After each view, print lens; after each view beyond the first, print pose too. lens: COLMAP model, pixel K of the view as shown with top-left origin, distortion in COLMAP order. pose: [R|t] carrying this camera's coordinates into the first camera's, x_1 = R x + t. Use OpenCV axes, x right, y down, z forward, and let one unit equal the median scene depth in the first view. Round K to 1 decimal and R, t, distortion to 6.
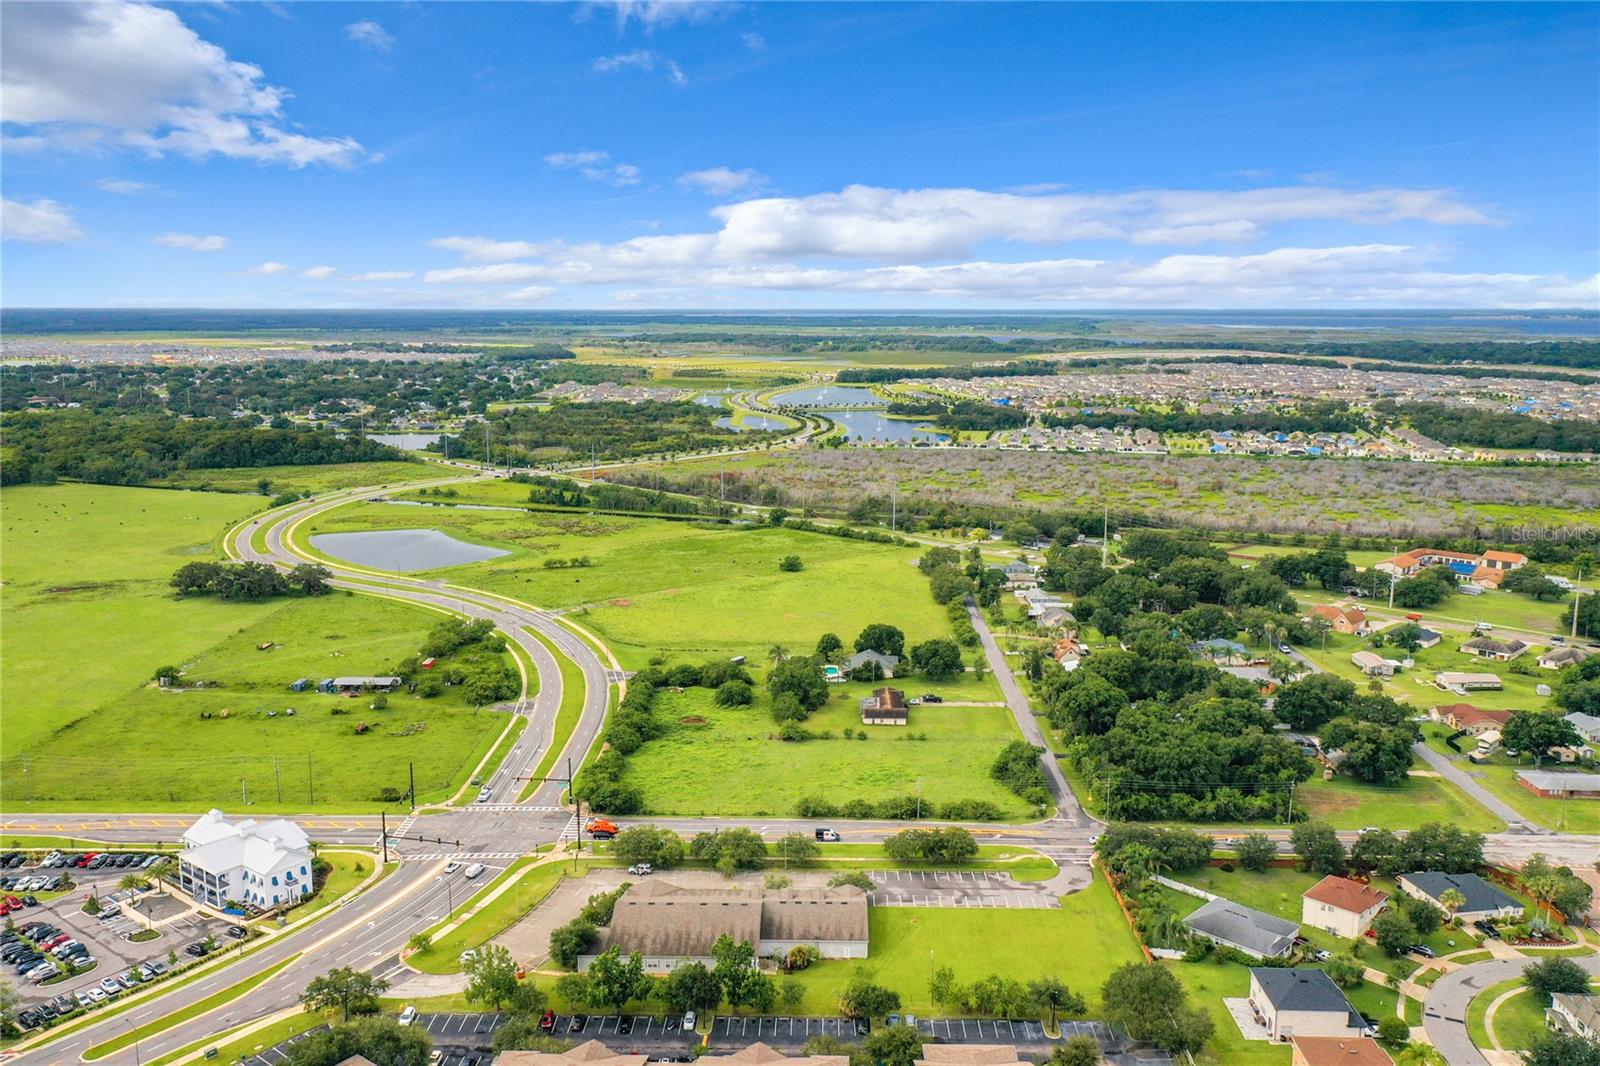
lens RADIAL K [[1295.9, 0, 797.2], [0, 1295.9, 534.0], [0, 0, 1]] dist [0.008498, 0.014385]
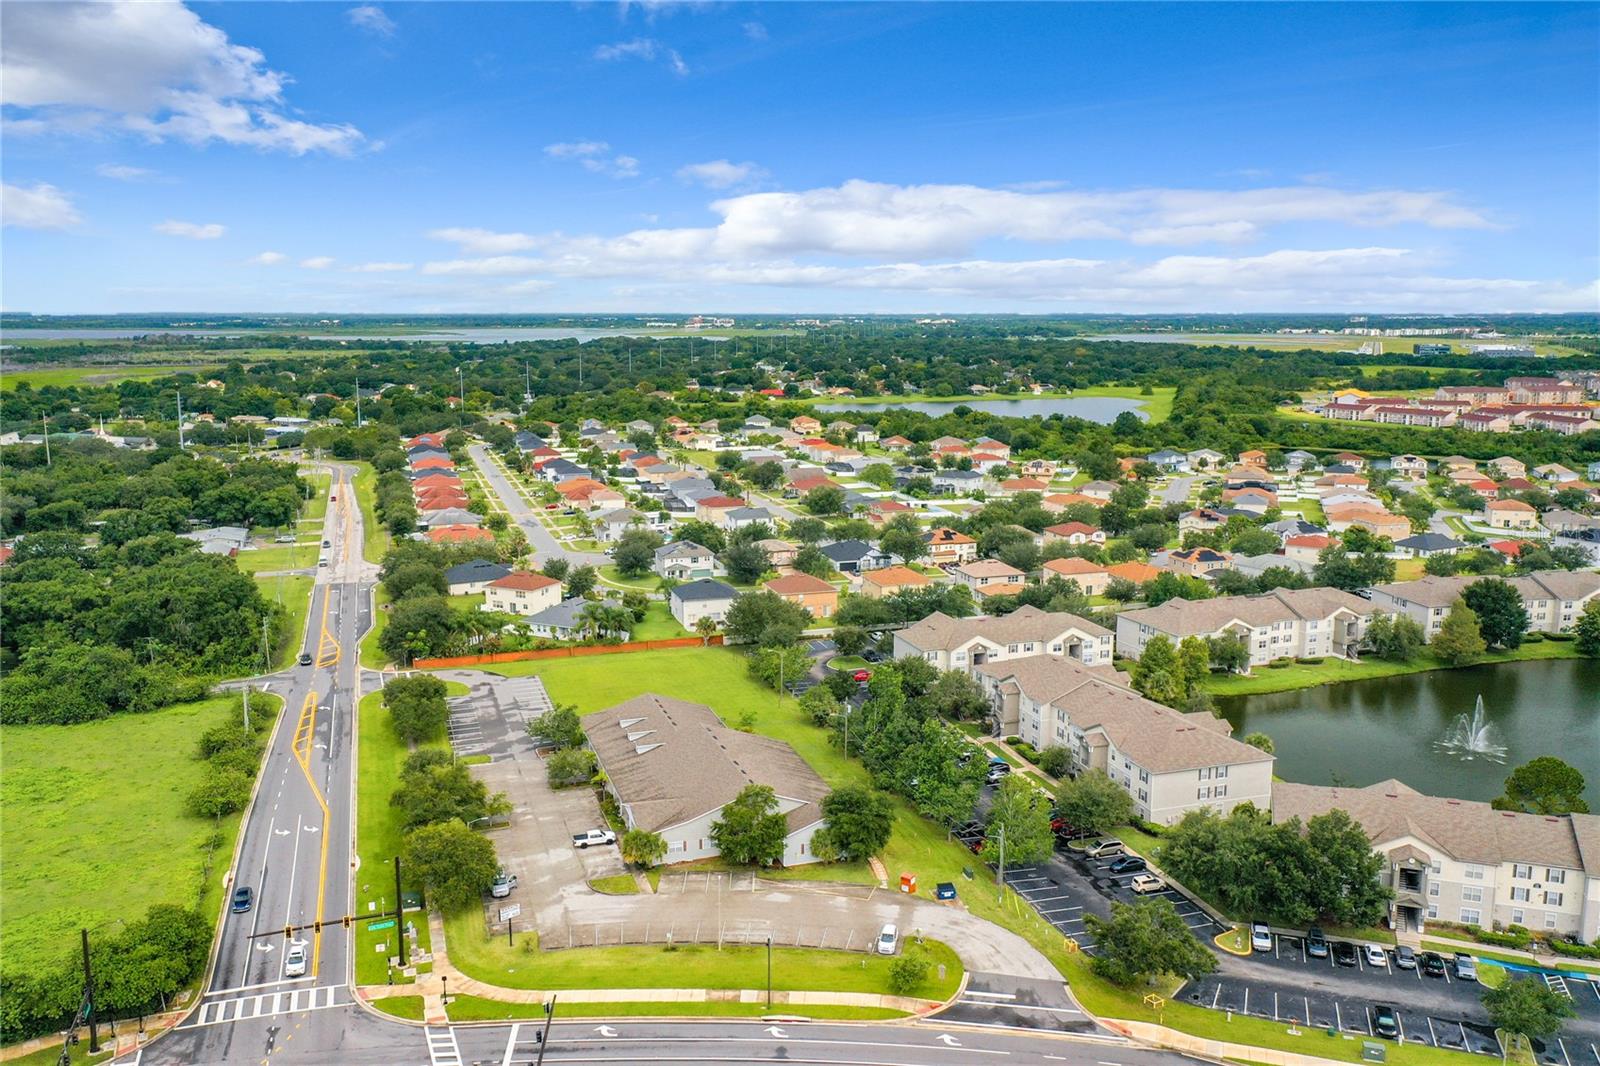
lens RADIAL K [[1293.1, 0, 797.9], [0, 1293.1, 531.2], [0, 0, 1]] dist [0.012785, 0.006041]
pose [[-0.335141, -0.159898, 0.928500, -0.577479], [0.164953, 0.960314, 0.224917, 0.016784], [-0.927616, 0.228538, -0.295465, 0.916540]]
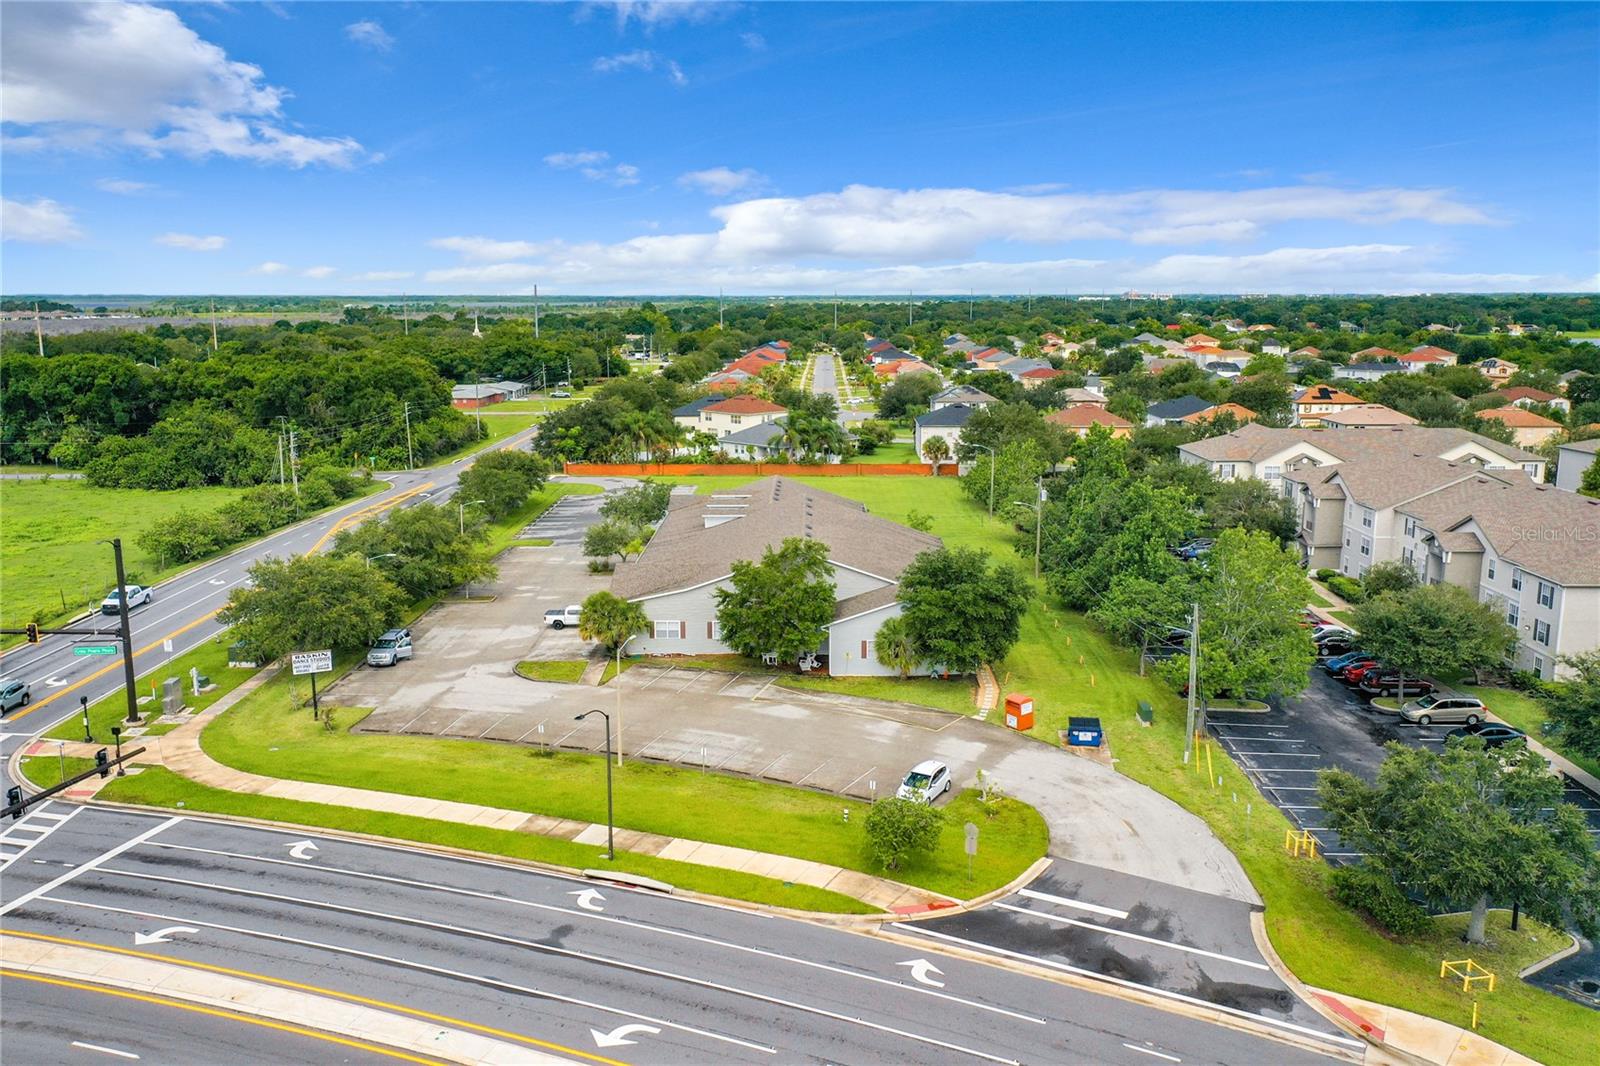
lens RADIAL K [[1286.2, 0, 798.1], [0, 1286.2, 536.0], [0, 0, 1]] dist [0.011644, 0.009494]
pose [[-0.009492, -0.185238, 0.982648, -0.412709], [0.176140, 0.967017, 0.183992, 0.167940], [-0.984319, 0.174830, 0.023449, 0.797385]]
